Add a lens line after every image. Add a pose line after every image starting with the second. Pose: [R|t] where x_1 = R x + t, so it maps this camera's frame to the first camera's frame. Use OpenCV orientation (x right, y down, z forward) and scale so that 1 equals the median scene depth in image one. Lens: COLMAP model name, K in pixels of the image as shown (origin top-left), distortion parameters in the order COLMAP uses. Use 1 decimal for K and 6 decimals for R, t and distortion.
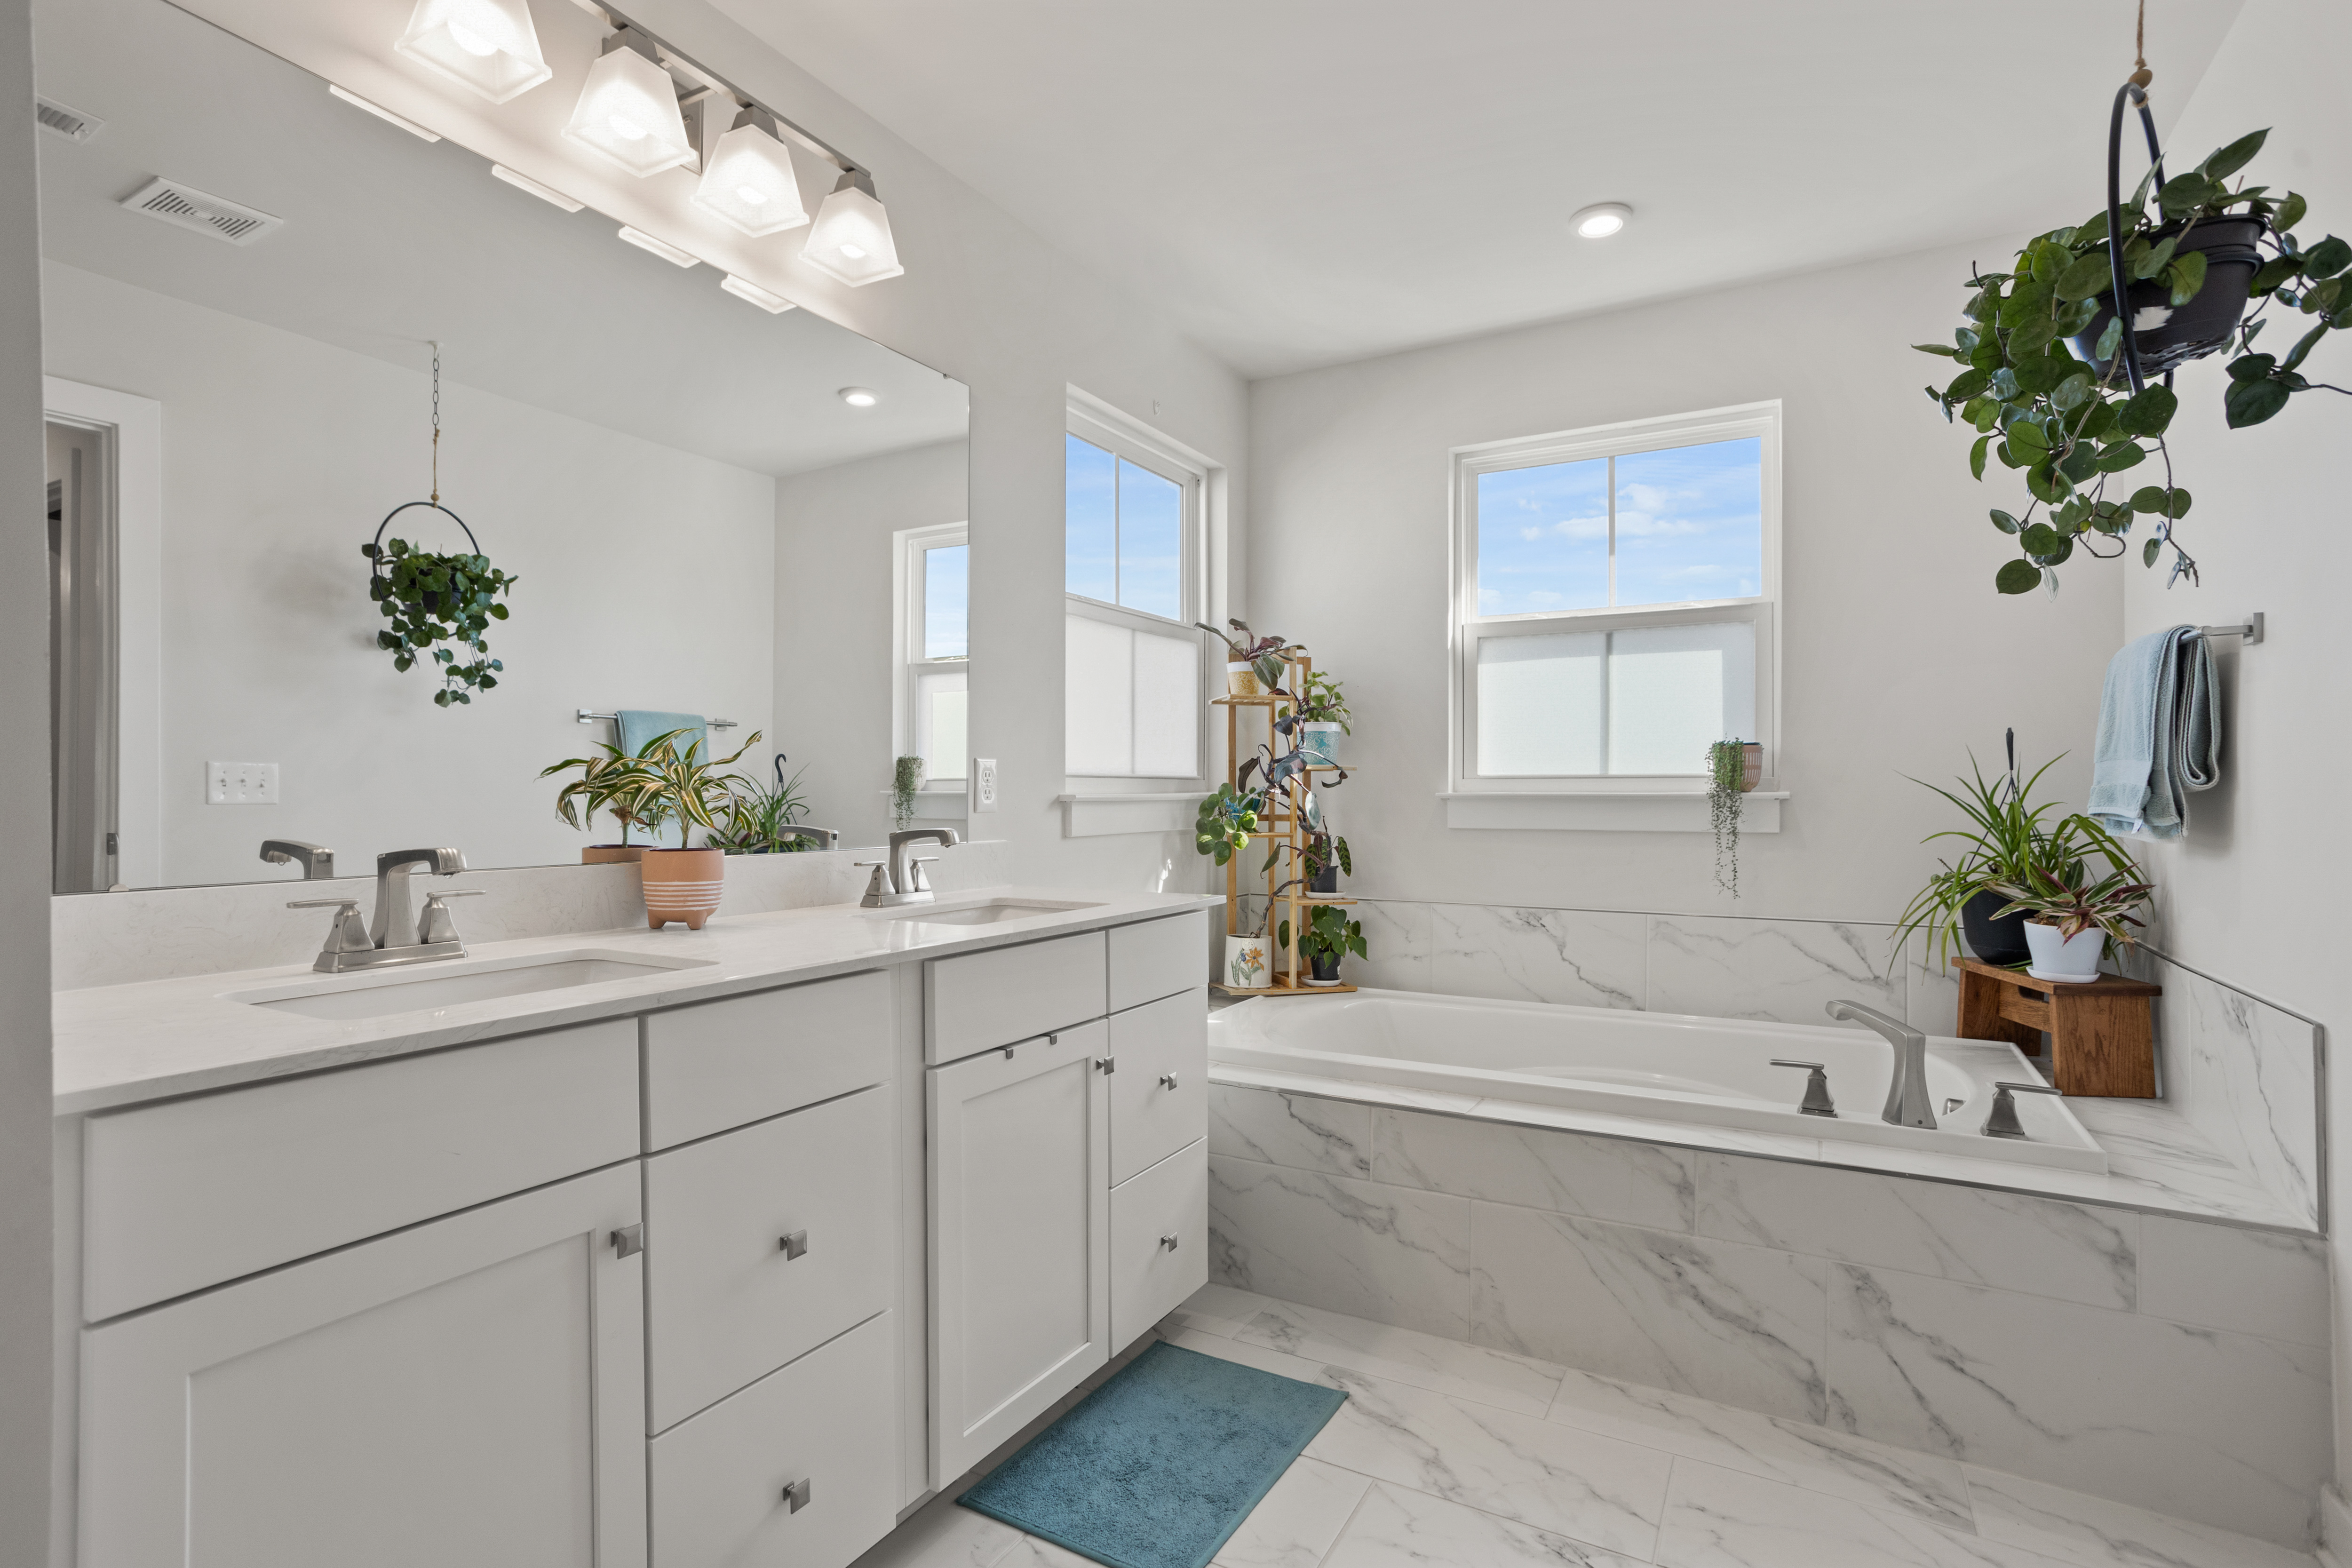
lens RADIAL K [[1156.3, 0, 1159.4], [0, 1156.3, 785.9], [0, 0, 1]] dist [0.000071, 0.000137]
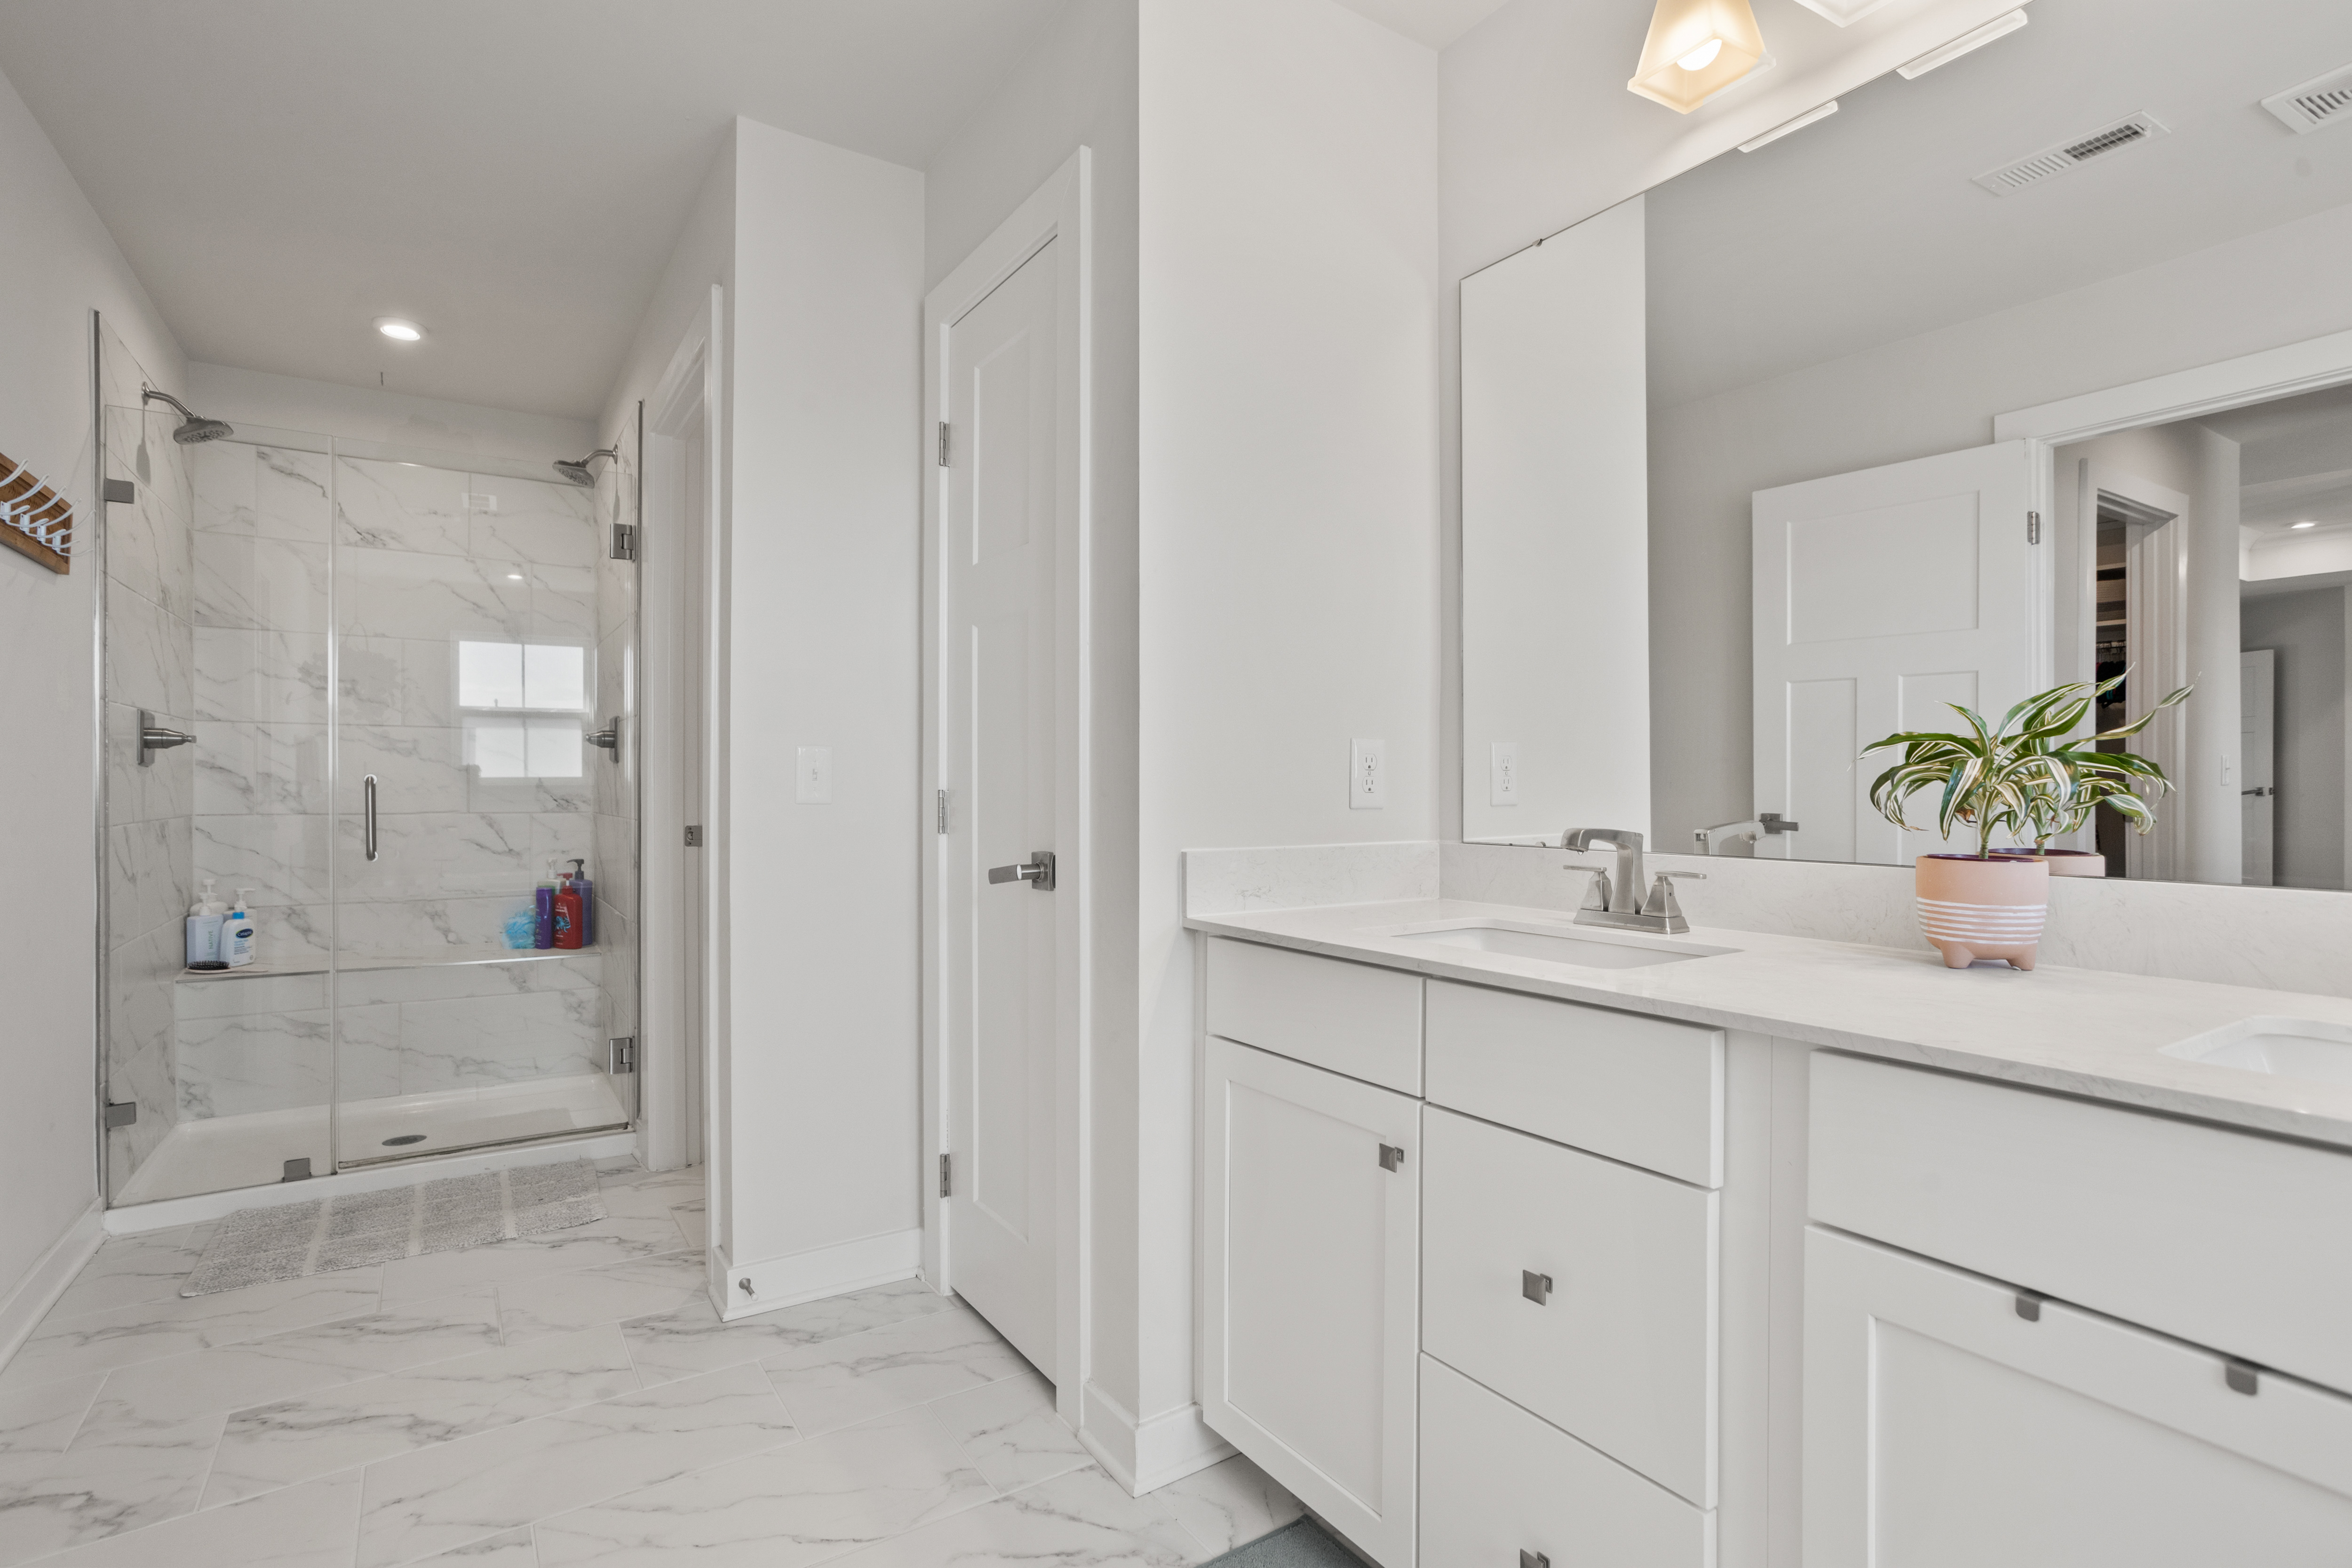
lens RADIAL K [[1156.3, 0, 1159.4], [0, 1156.3, 785.9], [0, 0, 1]] dist [0.000071, 0.000137]
pose [[-0.454089, -0.001035, -0.890956, 0.677974], [0.001952, 0.999996, -0.002156, 0.014803], [0.890954, -0.002718, -0.454085, 1.284641]]
